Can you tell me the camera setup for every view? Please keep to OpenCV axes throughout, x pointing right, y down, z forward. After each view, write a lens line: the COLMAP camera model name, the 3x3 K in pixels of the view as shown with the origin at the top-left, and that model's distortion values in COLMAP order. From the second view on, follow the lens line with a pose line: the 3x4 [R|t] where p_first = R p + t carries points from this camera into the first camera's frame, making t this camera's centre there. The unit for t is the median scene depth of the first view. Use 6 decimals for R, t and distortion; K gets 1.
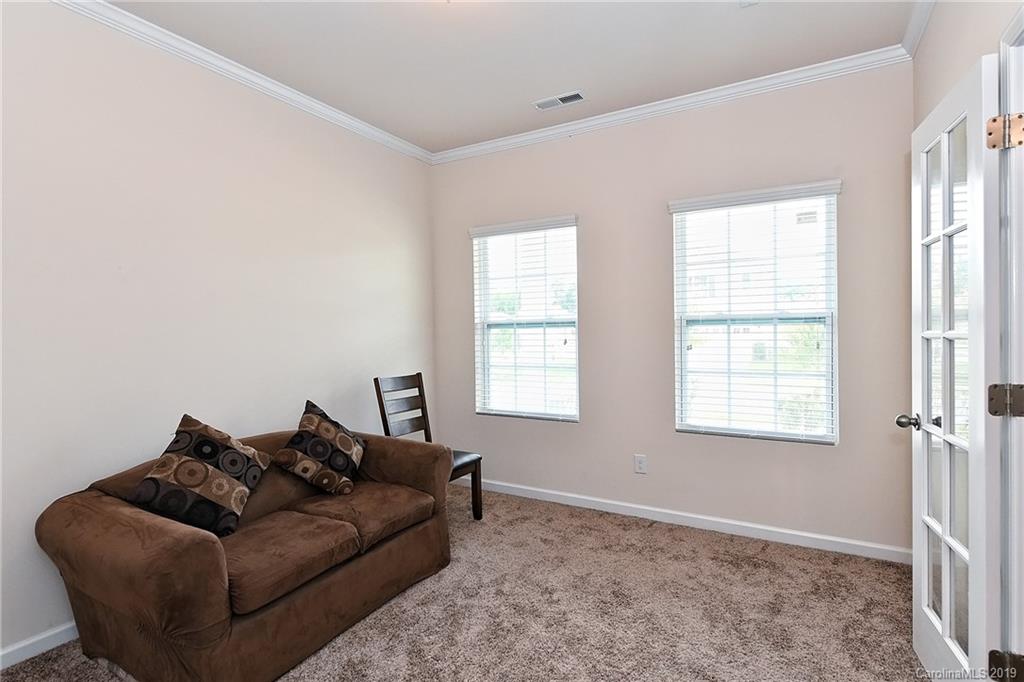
lens RADIAL K [[509.5, 0, 512.4], [0, 509.5, 333.6], [0, 0, 1]] dist [0.003156, -0.000139]
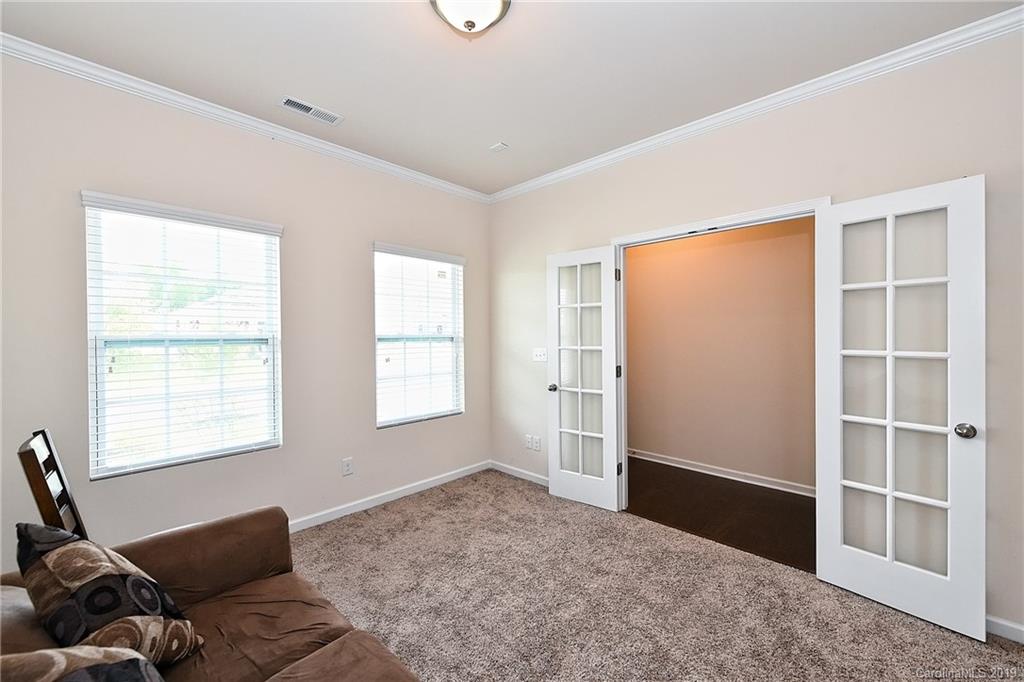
lens RADIAL K [[396.1, 0, 509.7], [0, 396.1, 342.0], [0, 0, 1]] dist [0.000897, 0.000077]
pose [[0.251707, 0.004035, 0.967795, -0.530372], [0.024399, 0.999647, -0.010514, 0.001458], [-0.967496, 0.026260, 0.251519, 0.457549]]
